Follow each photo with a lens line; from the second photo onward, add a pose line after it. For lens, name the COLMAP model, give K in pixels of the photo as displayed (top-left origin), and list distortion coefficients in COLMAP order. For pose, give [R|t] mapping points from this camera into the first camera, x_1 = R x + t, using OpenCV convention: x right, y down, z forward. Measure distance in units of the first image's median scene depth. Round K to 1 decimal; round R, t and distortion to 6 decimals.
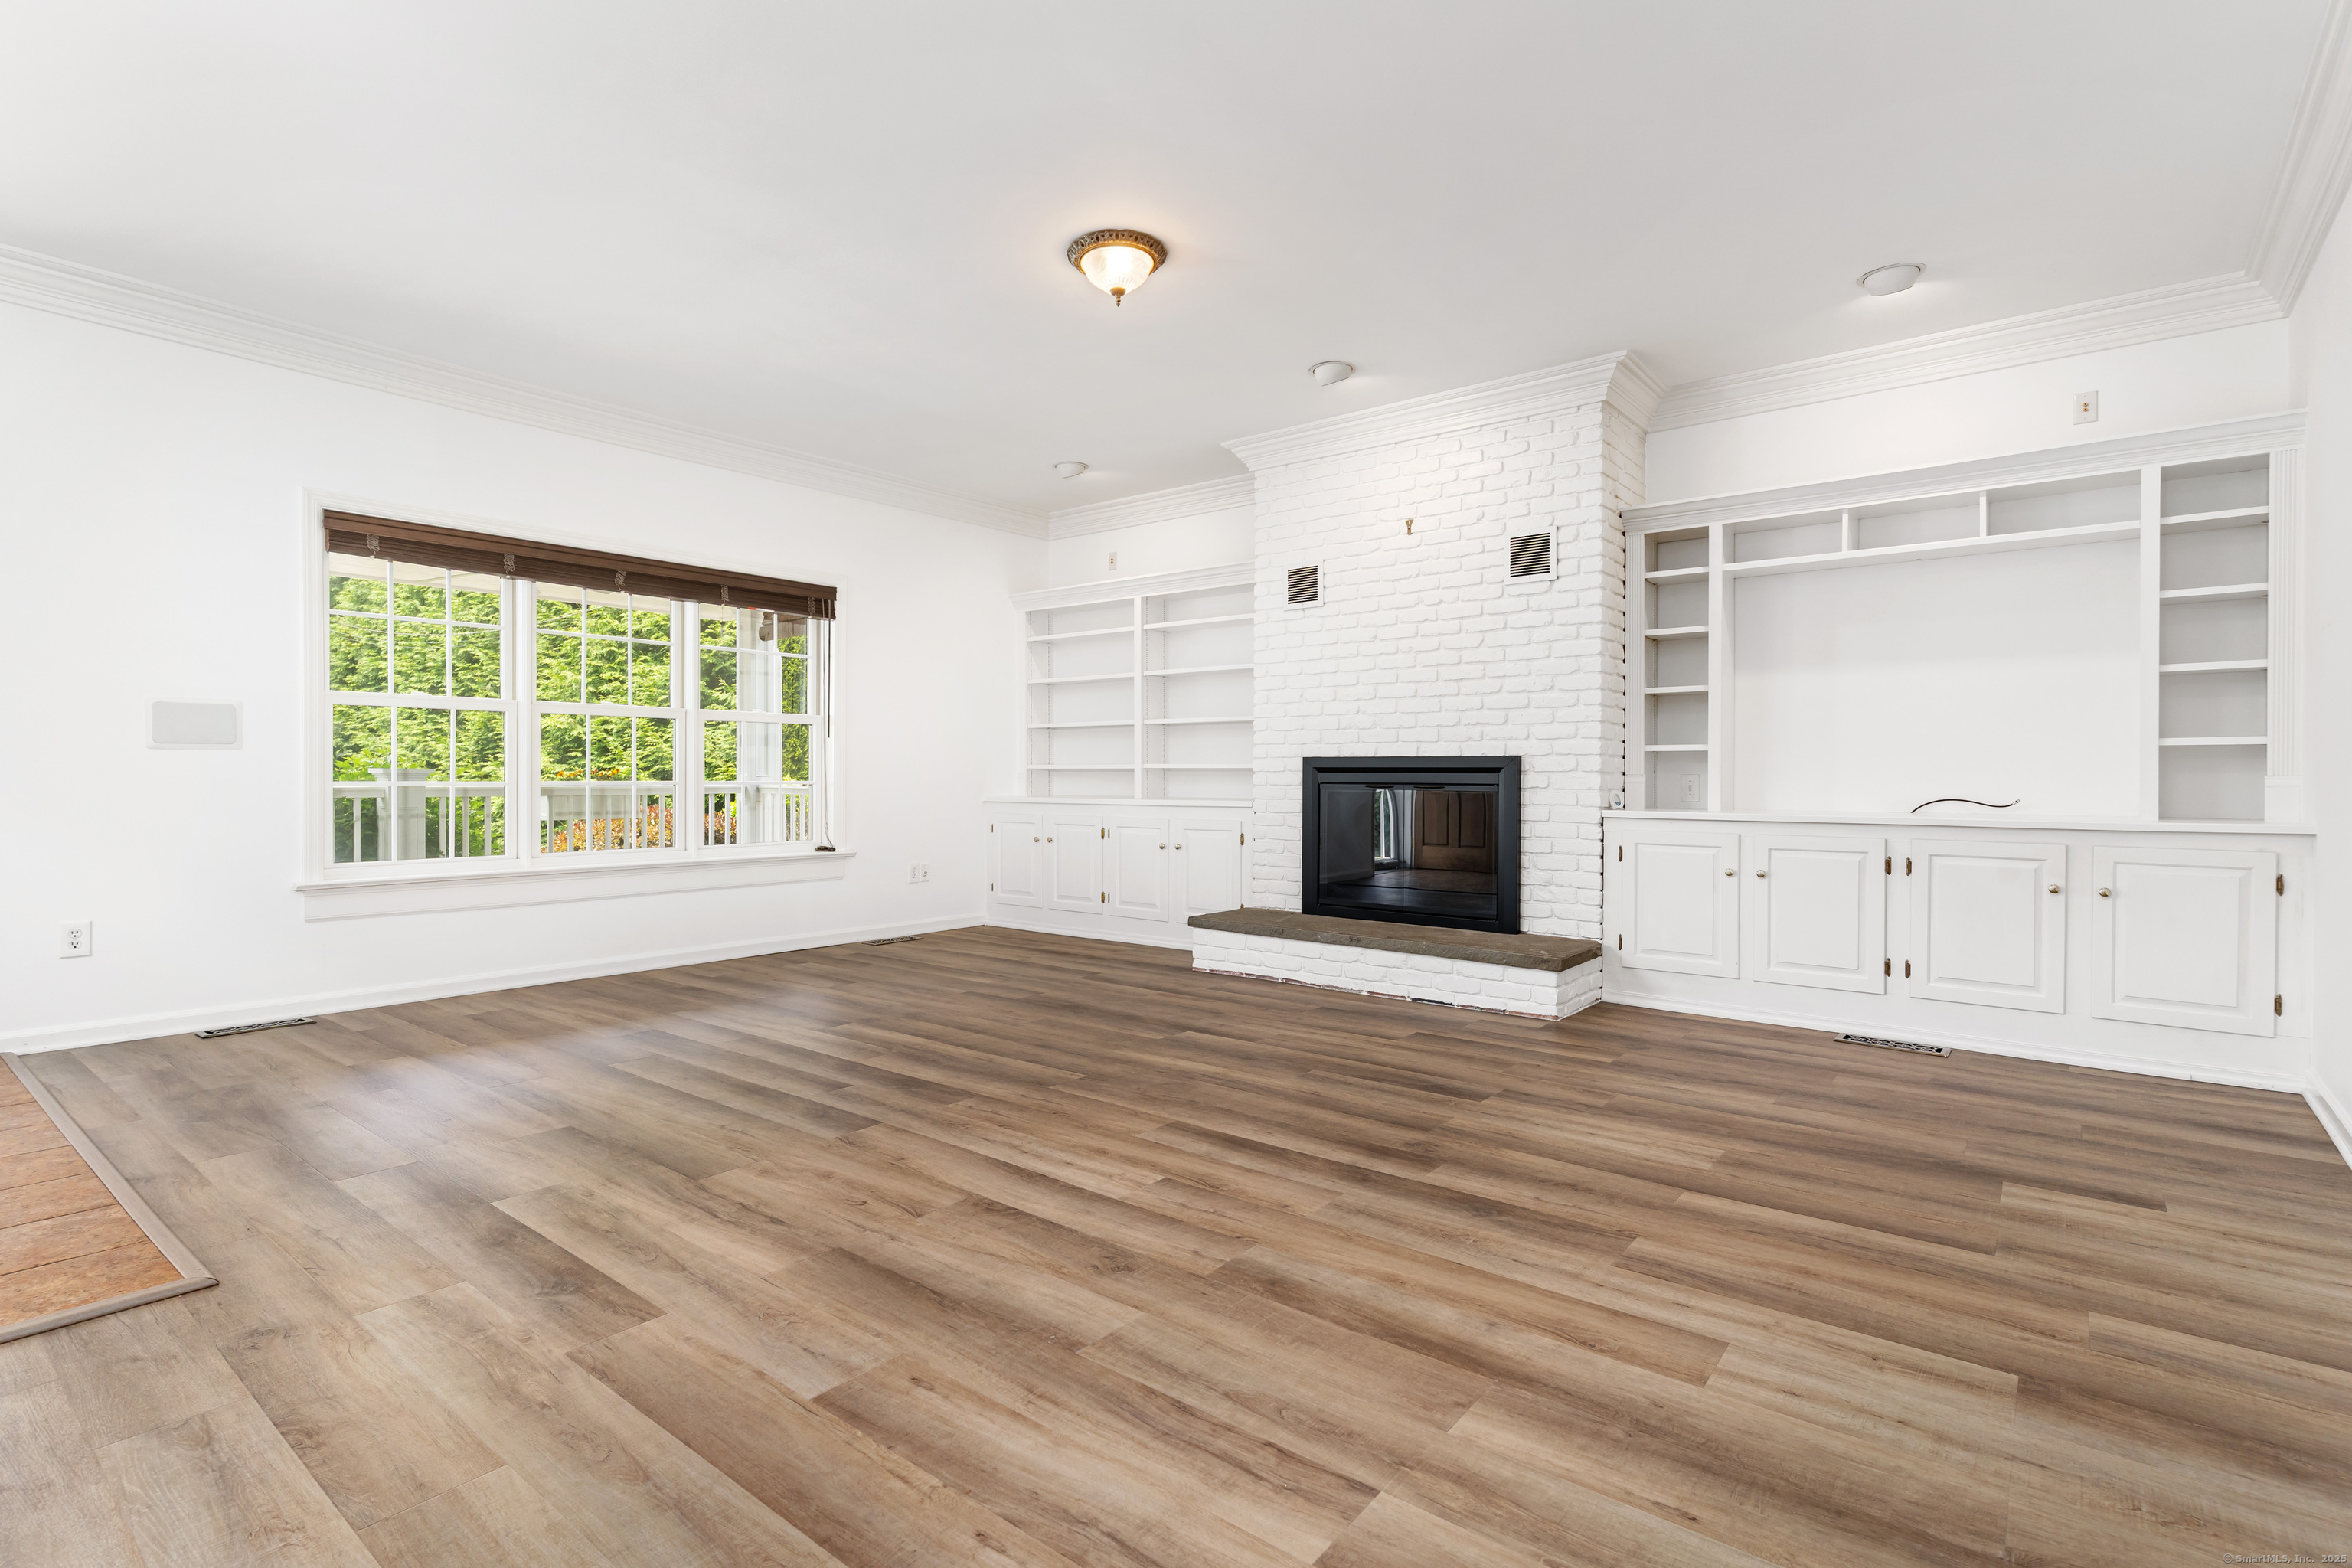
lens RADIAL K [[1130.8, 0, 1173.4], [0, 1130.8, 780.1], [0, 0, 1]] dist [-0.000088, 0.001749]
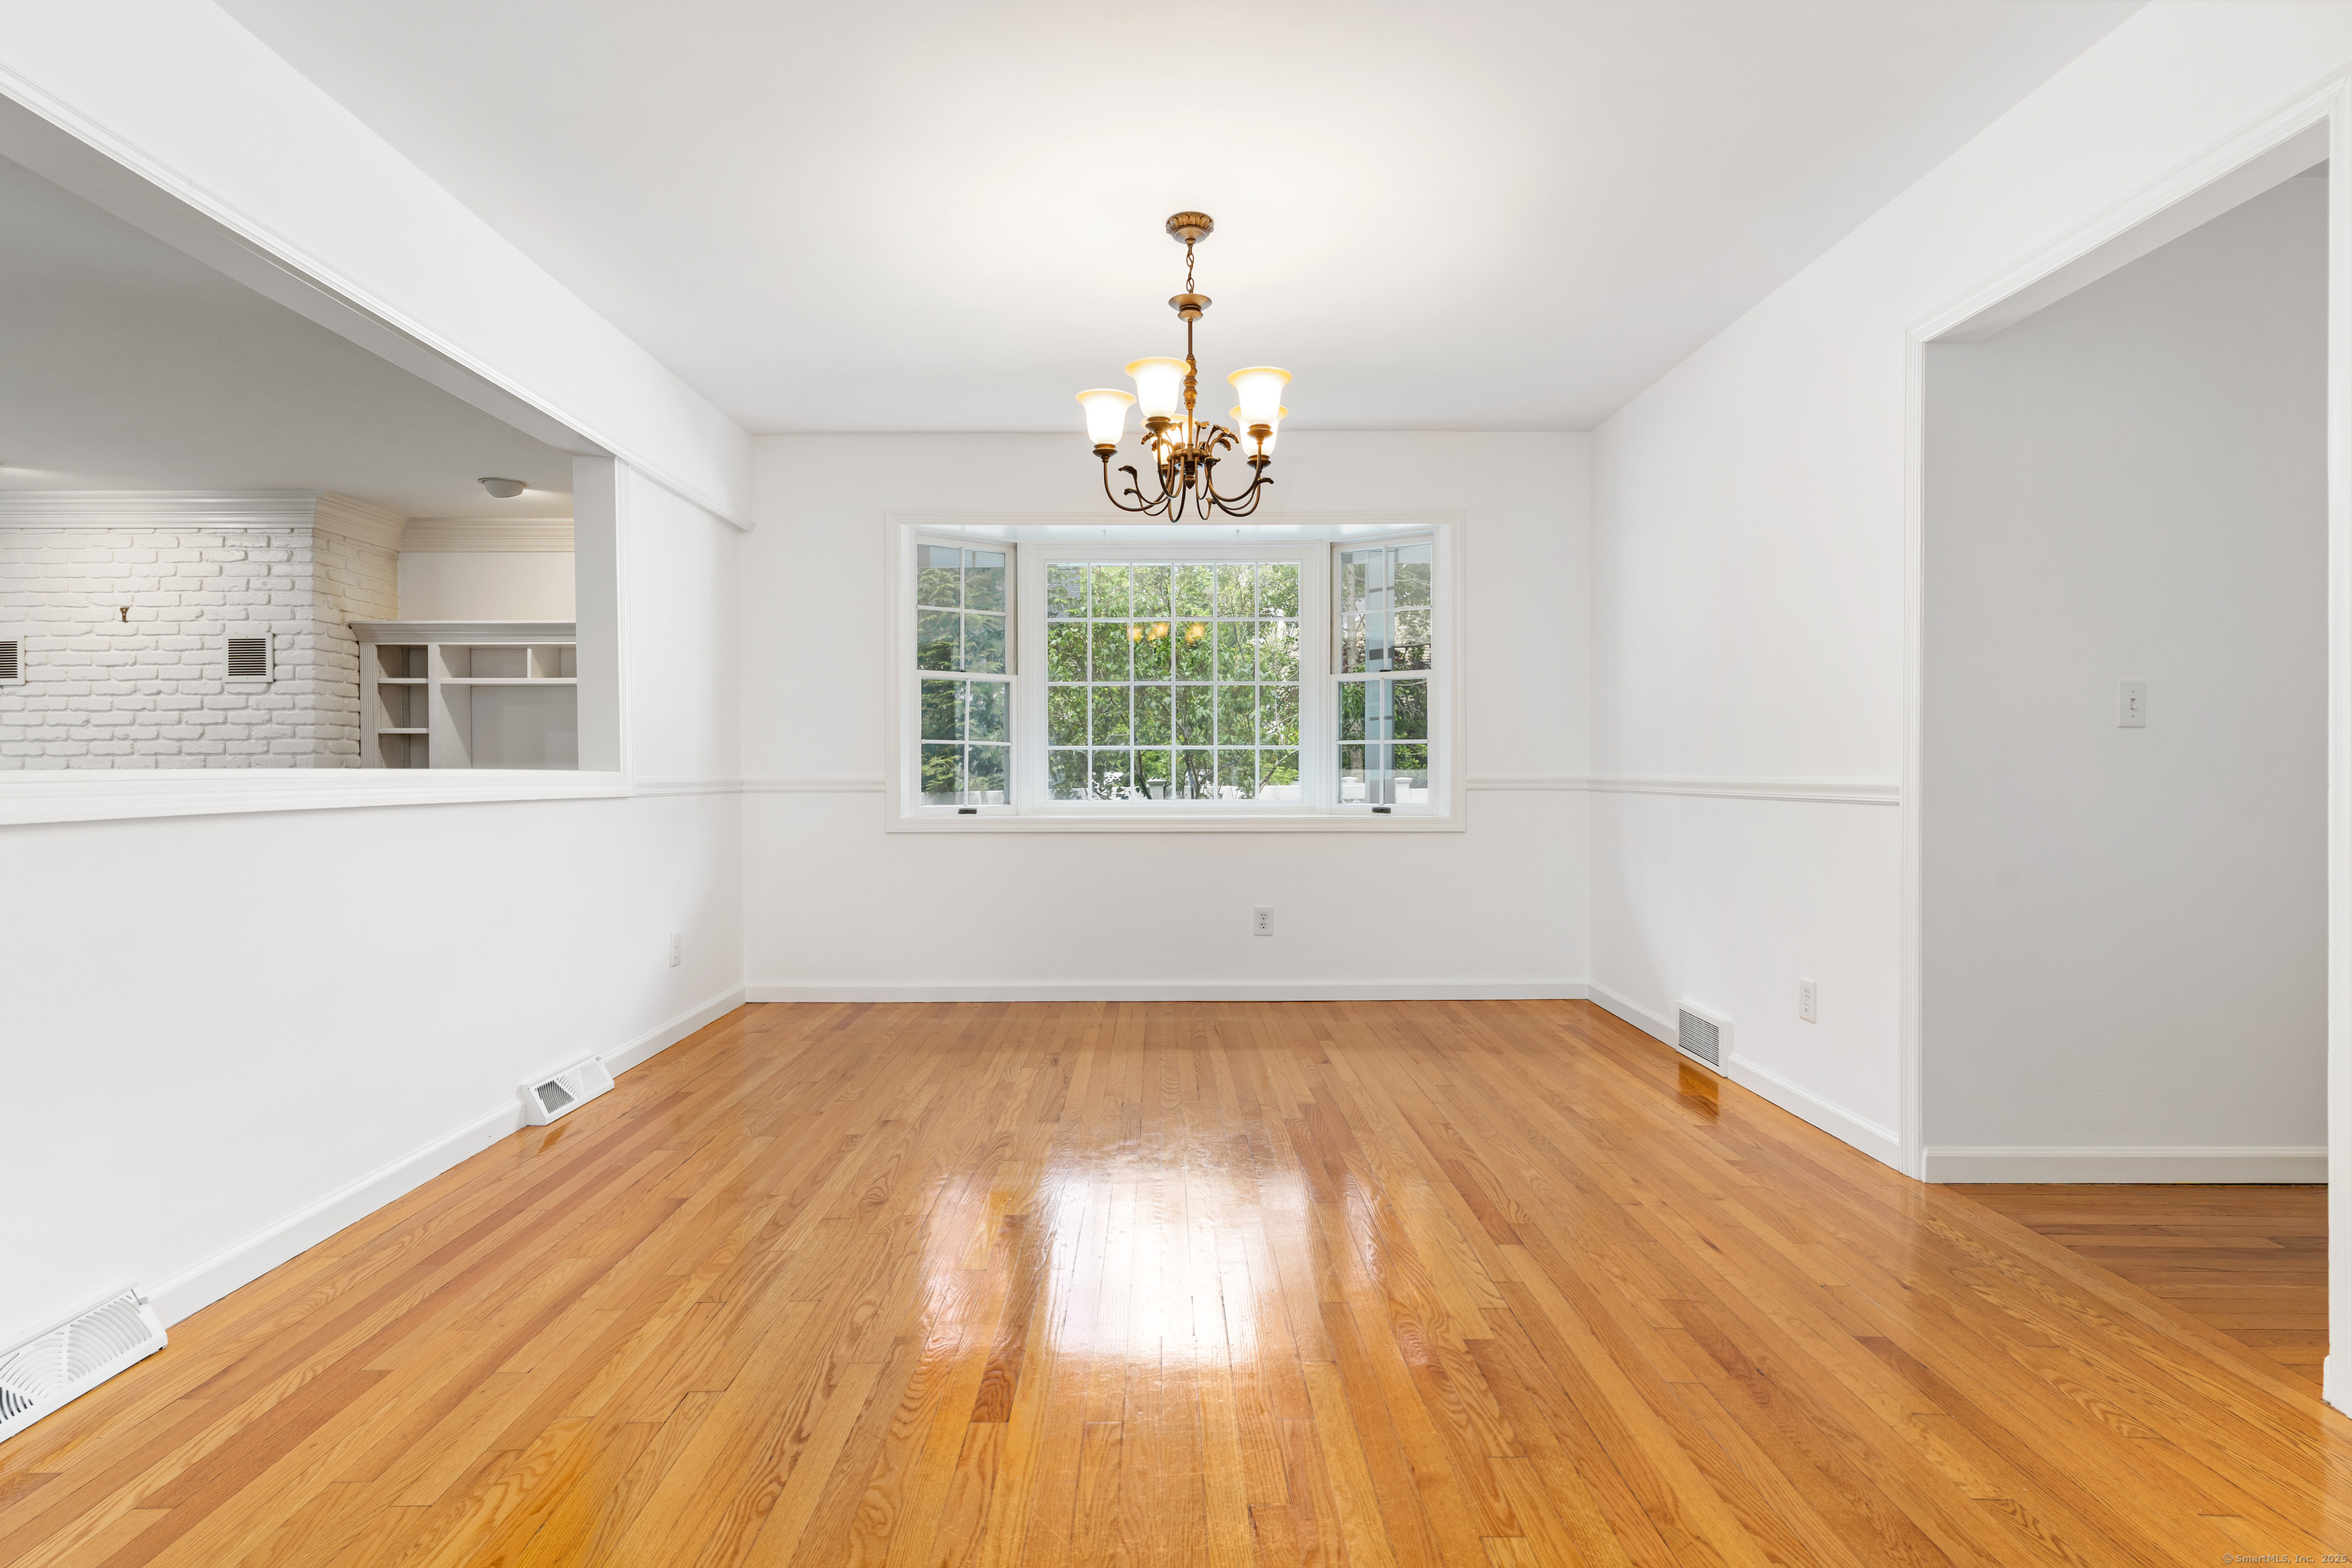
lens RADIAL K [[1130.8, 0, 1173.7], [0, 1130.8, 777.6], [0, 0, 1]] dist [-0.000088, 0.001749]
pose [[0.771798, -0.007281, 0.635826, 0.304981], [0.014329, 0.999880, -0.005943, -0.063913], [-0.635706, 0.013698, 0.771810, -0.385287]]
